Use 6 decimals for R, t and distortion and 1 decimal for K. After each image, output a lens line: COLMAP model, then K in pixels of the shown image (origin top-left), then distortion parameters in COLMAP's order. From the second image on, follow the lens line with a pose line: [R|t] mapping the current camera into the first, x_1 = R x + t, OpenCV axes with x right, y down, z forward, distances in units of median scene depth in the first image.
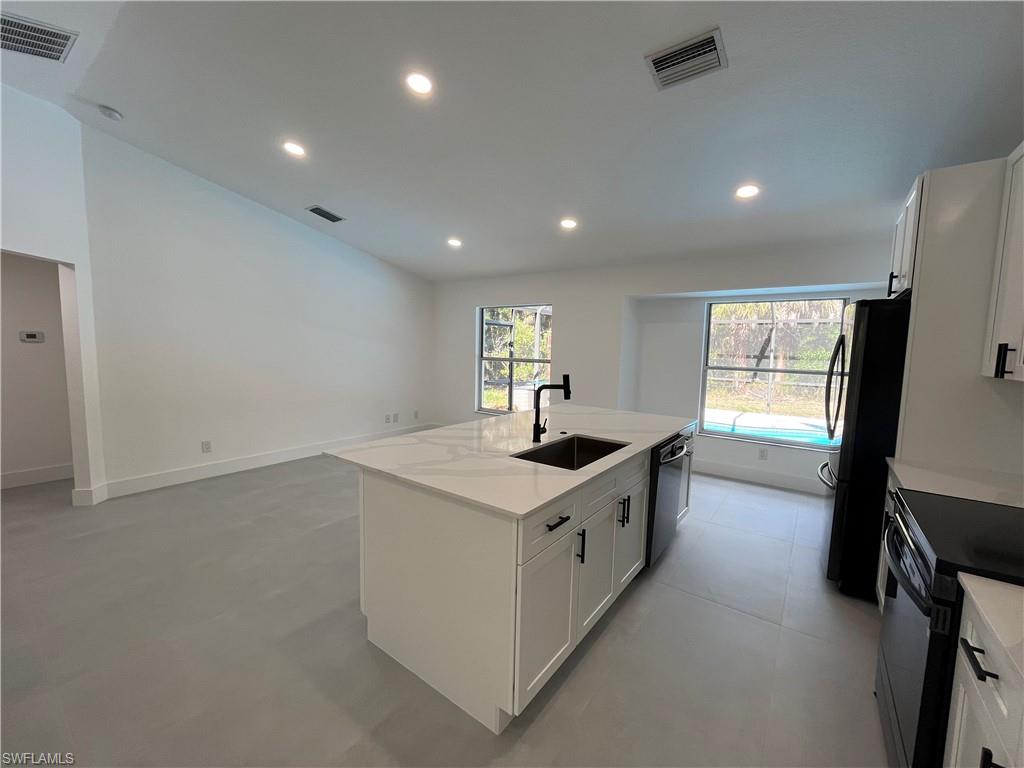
lens RADIAL K [[422.3, 0, 512.0], [0, 422.3, 384.0], [0, 0, 1]] dist [-0.001240, -0.000024]
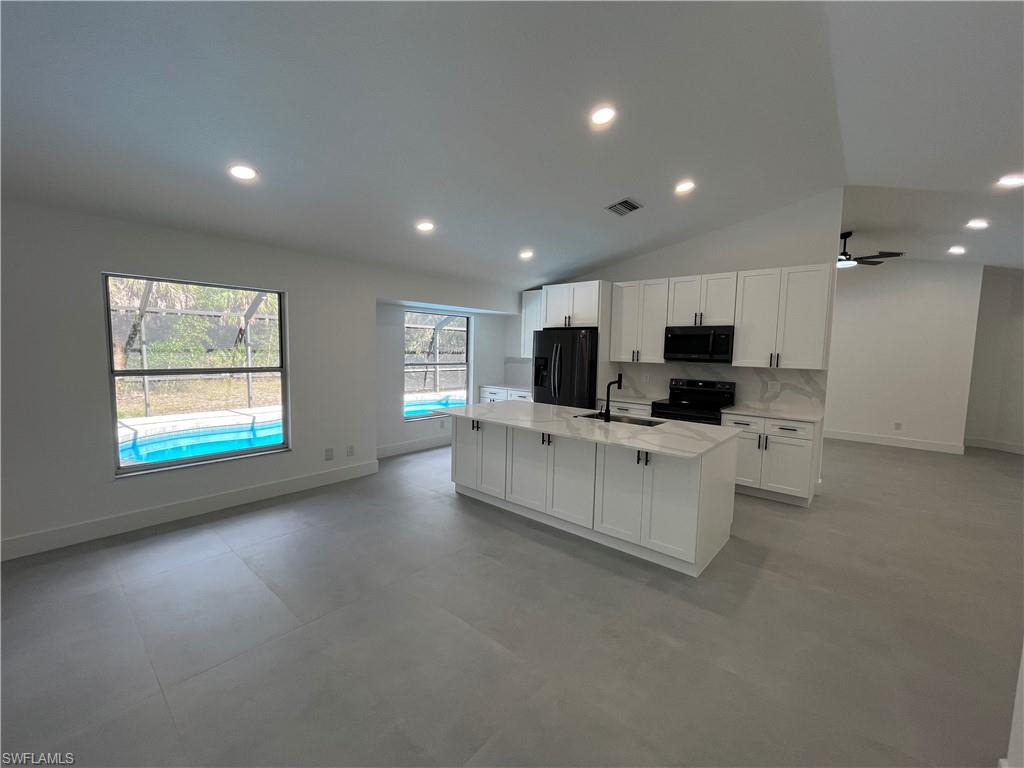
lens RADIAL K [[417.0, 0, 512.0], [0, 417.0, 384.0], [0, 0, 1]] dist [-0.002343, 0.000309]
pose [[0.077796, -0.102671, 0.991669, -0.846556], [0.071570, 0.992692, 0.097162, -0.094170], [-0.994397, 0.063415, 0.084575, 0.735653]]
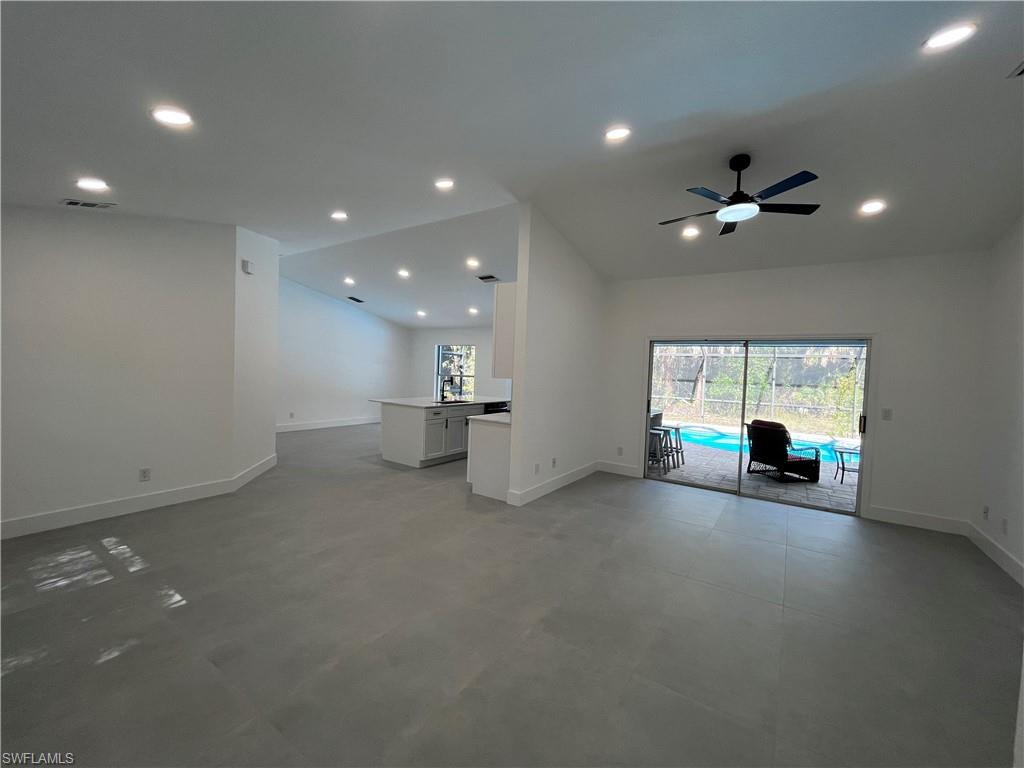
lens RADIAL K [[420.6, 0, 513.2], [0, 420.6, 378.8], [0, 0, 1]] dist [0.002522, 0.000313]
pose [[0.998815, 0.015888, 0.046007, 0.242955], [-0.012746, 0.997618, -0.067791, 0.106579], [-0.046975, 0.067124, 0.996638, -1.118178]]
